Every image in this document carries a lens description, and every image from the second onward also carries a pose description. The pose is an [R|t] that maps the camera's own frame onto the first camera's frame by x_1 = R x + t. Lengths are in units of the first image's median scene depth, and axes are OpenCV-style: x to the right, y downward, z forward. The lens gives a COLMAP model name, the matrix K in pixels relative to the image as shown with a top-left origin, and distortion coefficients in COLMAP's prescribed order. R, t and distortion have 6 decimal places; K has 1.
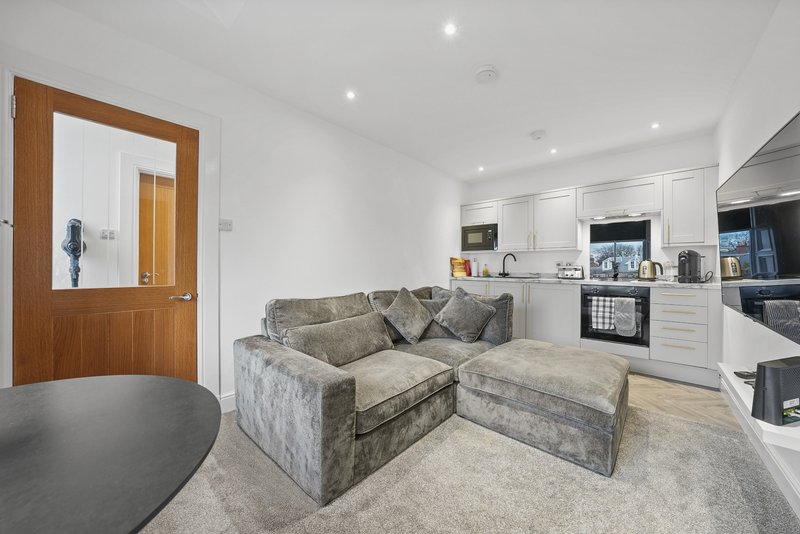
lens RADIAL K [[291.4, 0, 401.5], [0, 291.4, 267.1], [0, 0, 1]] dist [-0.000290, 0.004698]
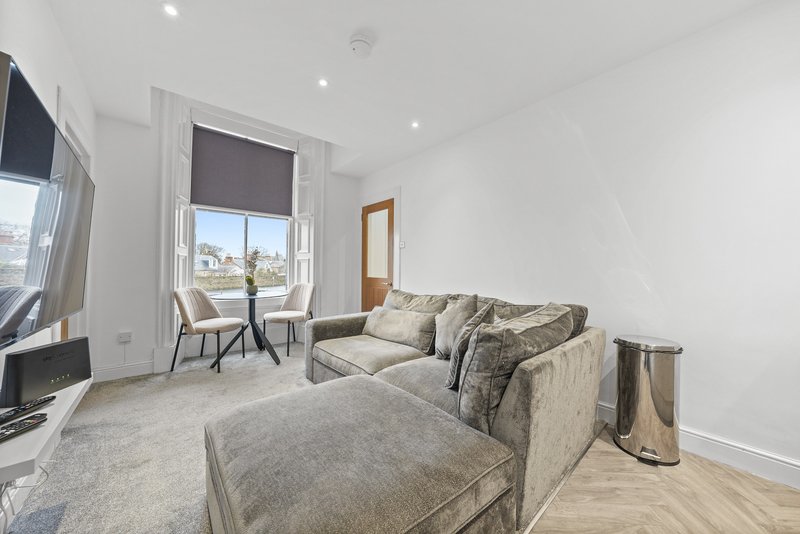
lens RADIAL K [[291.4, 0, 401.5], [0, 291.4, 267.1], [0, 0, 1]] dist [-0.000290, 0.004698]
pose [[-0.128472, -0.013947, -0.991615, 0.782164], [-0.009250, 0.999874, -0.012865, 0.006396], [0.991670, 0.007520, -0.128585, 0.854701]]
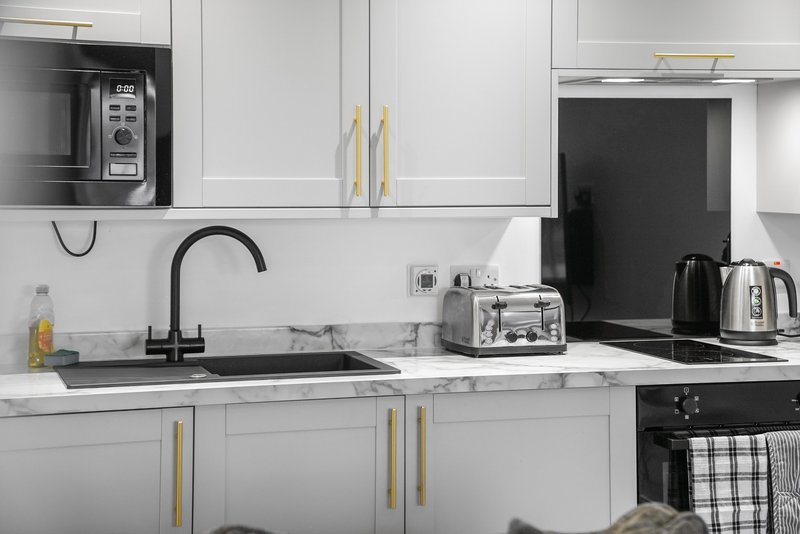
lens RADIAL K [[1513.6, 0, 365.5], [0, 1513.6, 195.5], [0, 0, 1]] dist [0.269030, 0.111751]
pose [[0.496246, -0.021297, 0.867921, -0.508553], [0.002003, 0.999725, 0.023386, -0.116226], [-0.868180, -0.009867, 0.496152, 0.635212]]
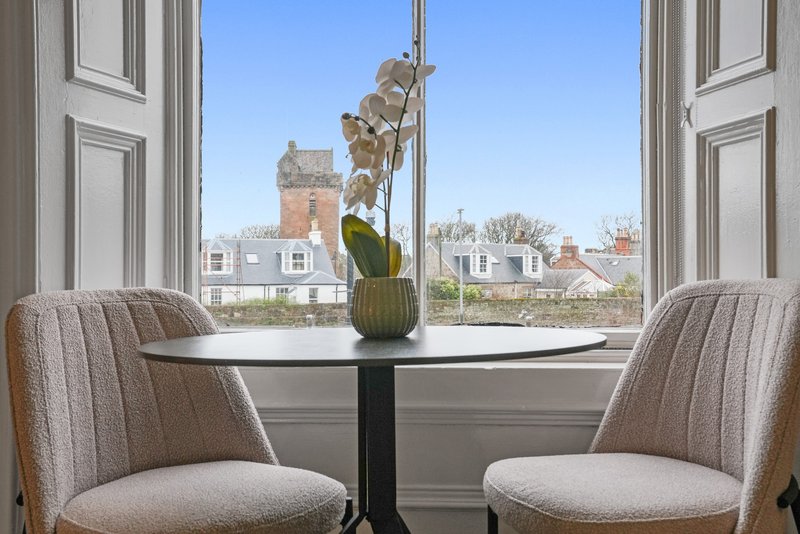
lens RADIAL K [[858.5, 0, 400.0], [0, 858.5, 267.0], [0, 0, 1]] dist [0.026309, 0.010031]
pose [[-0.766154, -0.012765, -0.642530, 0.070377], [-0.000027, 0.999803, -0.019830, 0.069815], [0.642657, -0.015175, -0.766004, 0.542215]]
